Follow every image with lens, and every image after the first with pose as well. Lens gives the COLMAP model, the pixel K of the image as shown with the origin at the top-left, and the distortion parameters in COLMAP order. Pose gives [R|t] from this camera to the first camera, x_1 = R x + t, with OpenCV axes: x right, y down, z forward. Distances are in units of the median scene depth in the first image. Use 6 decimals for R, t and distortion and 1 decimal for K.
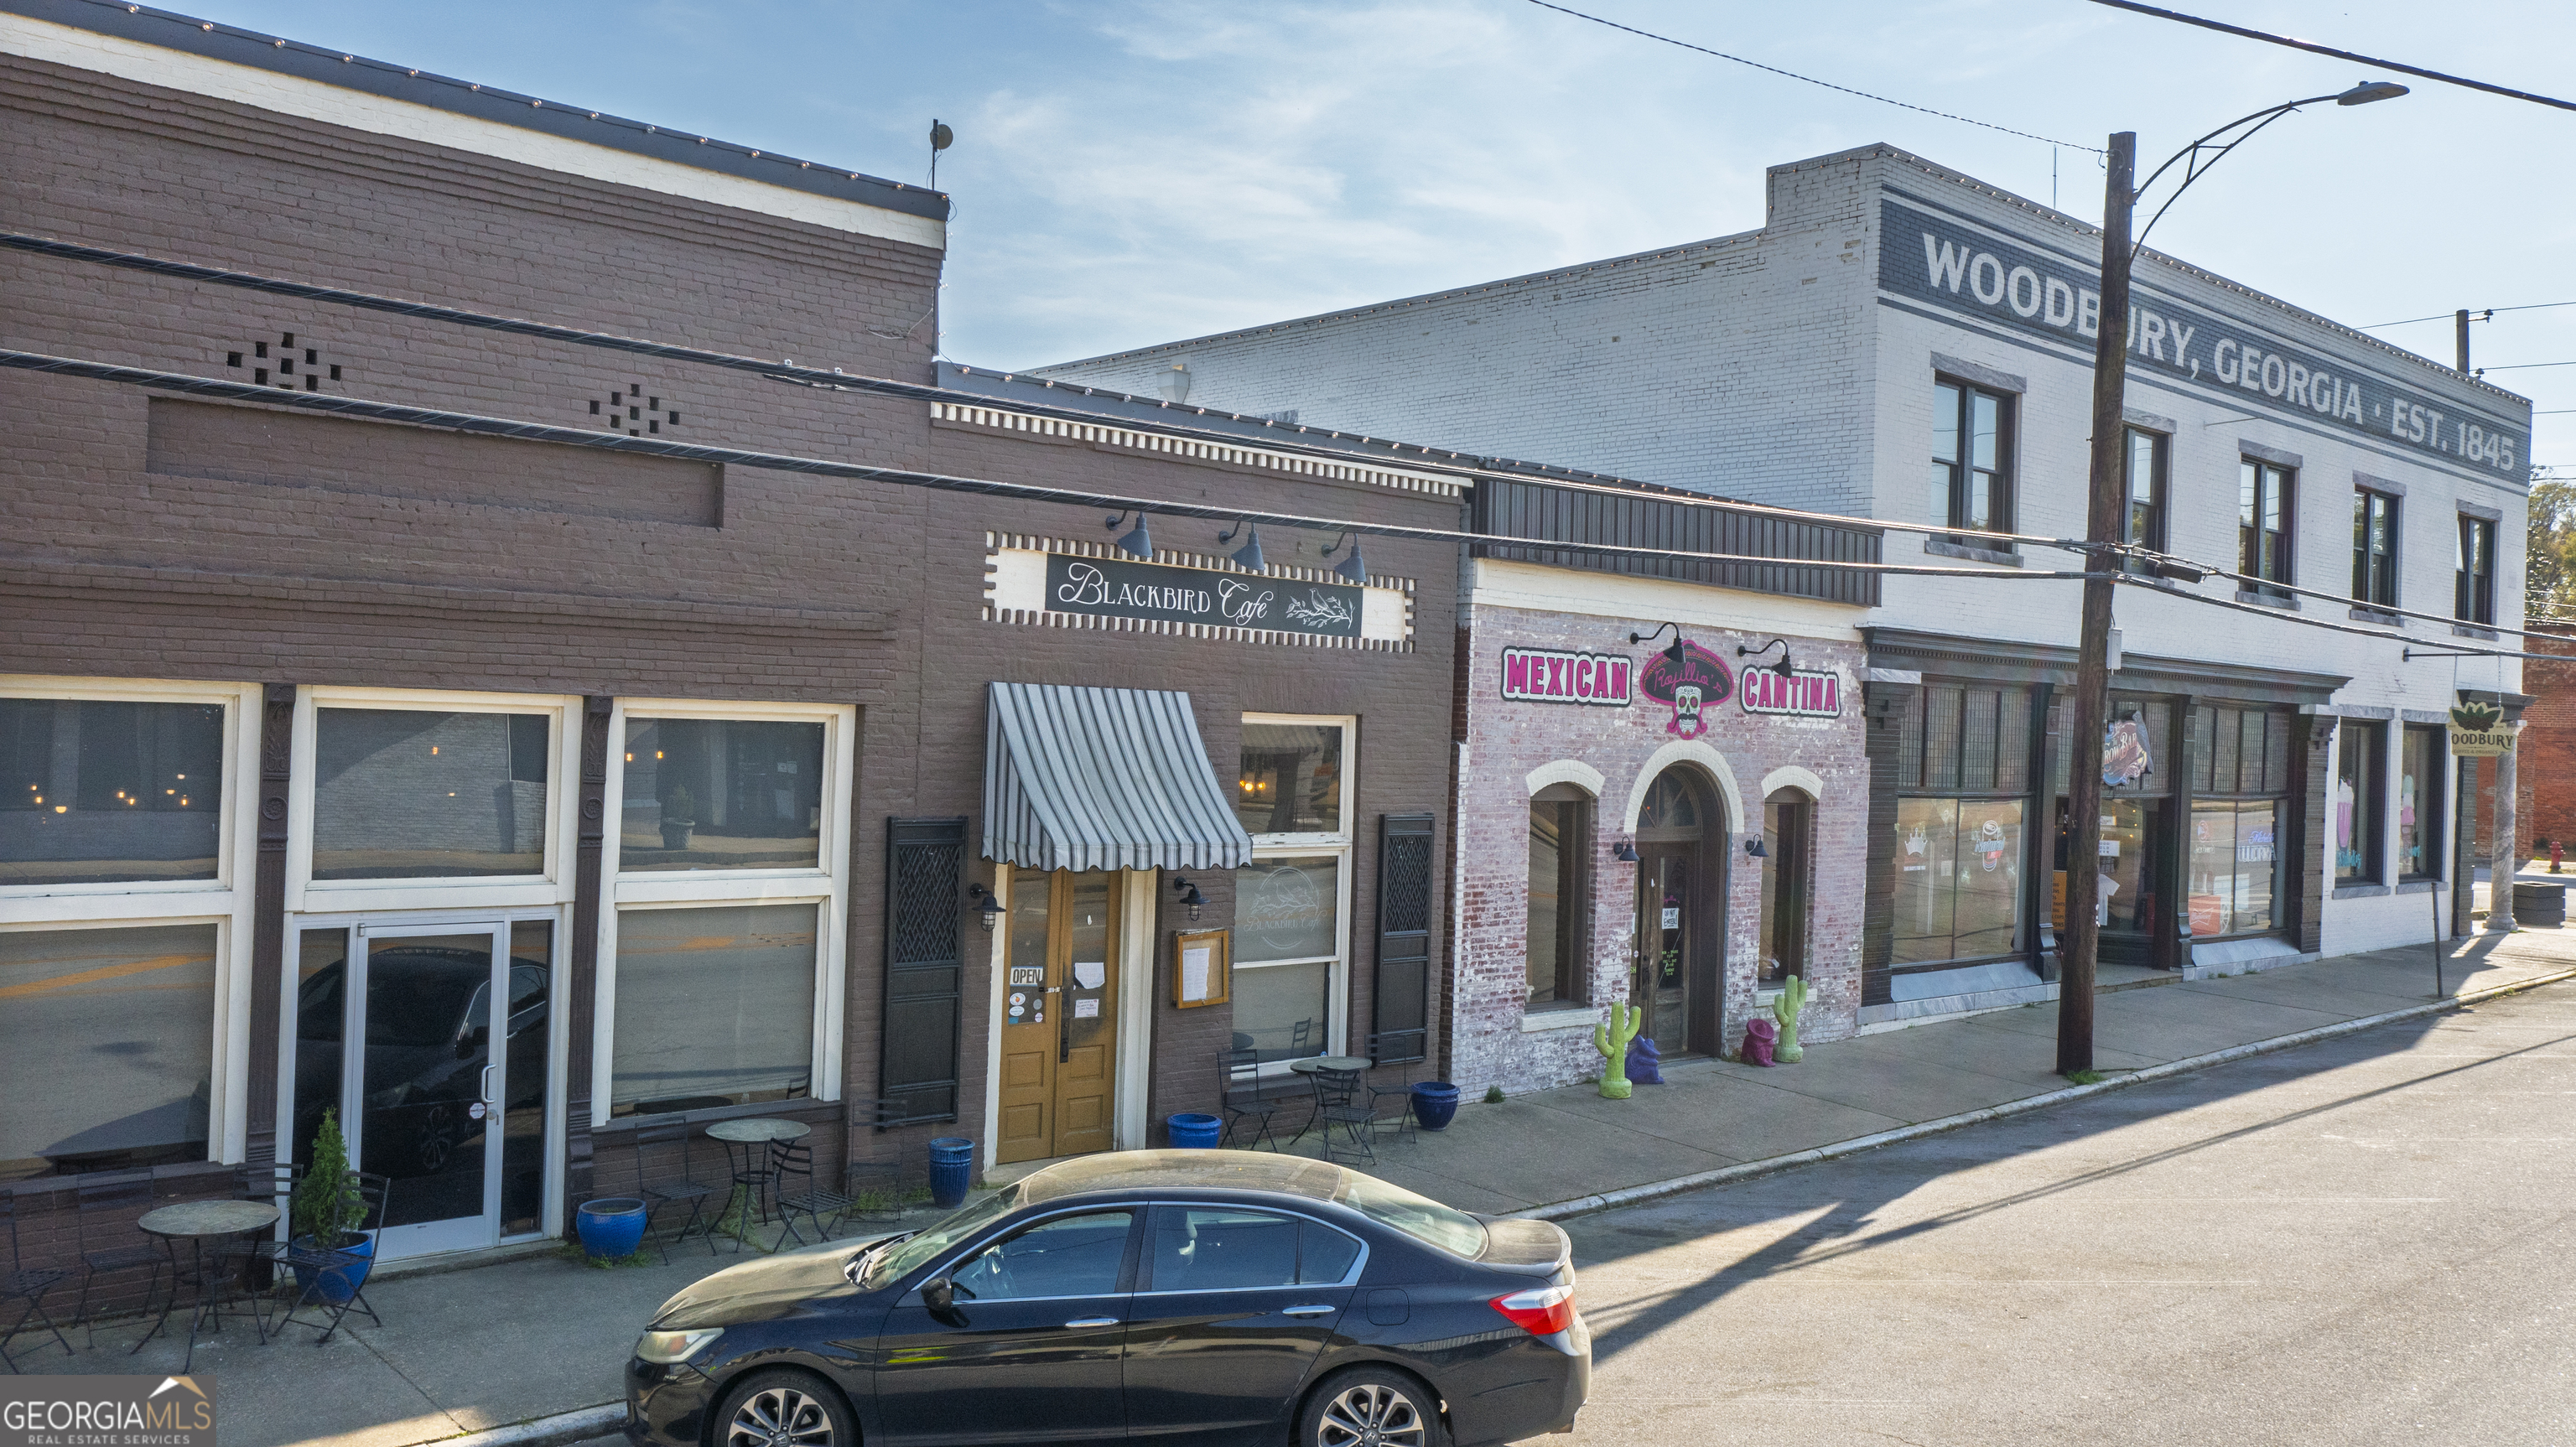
lens RADIAL K [[2053.6, 0, 1289.2], [0, 2053.6, 719.3], [0, 0, 1]] dist [-0.010565, 0.016183]
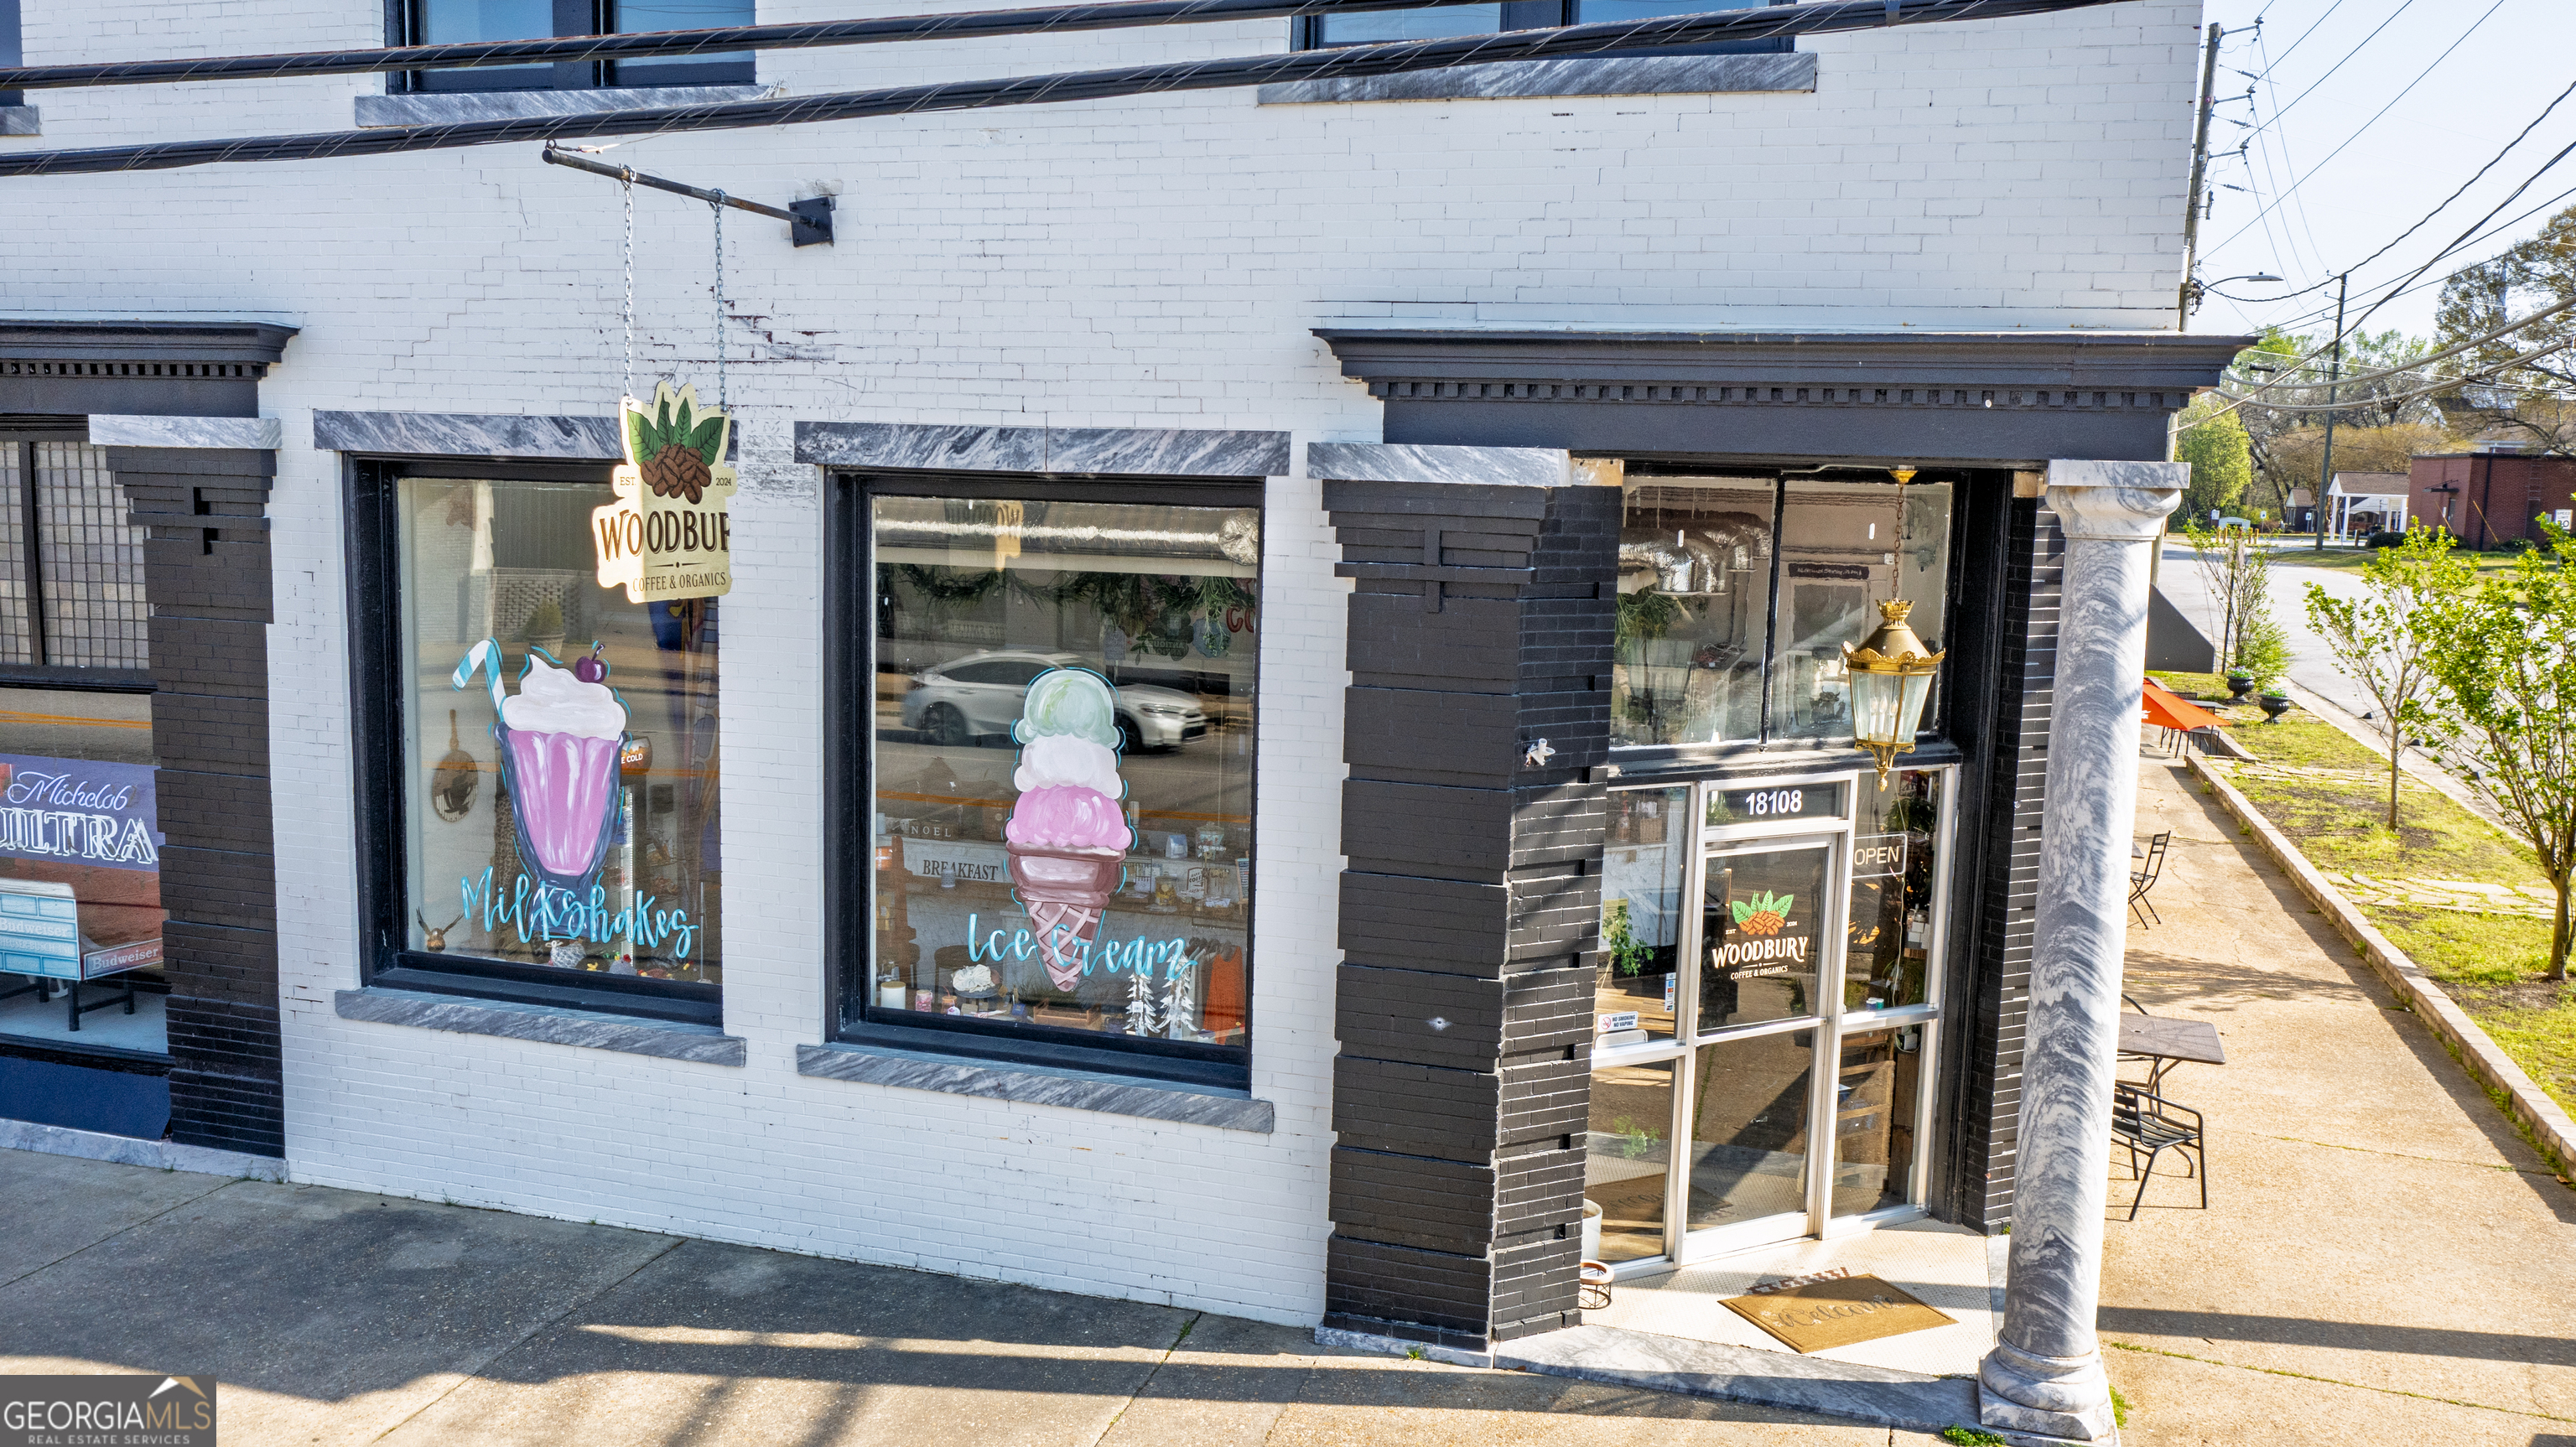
lens RADIAL K [[2053.6, 0, 1290.7], [0, 2053.6, 727.6], [0, 0, 1]] dist [-0.010565, 0.016183]
pose [[0.493742, 0.081643, -0.865768, 0.836160], [-0.019285, 0.996366, 0.082960, 0.011325], [0.869395, -0.024264, 0.493522, 0.940598]]
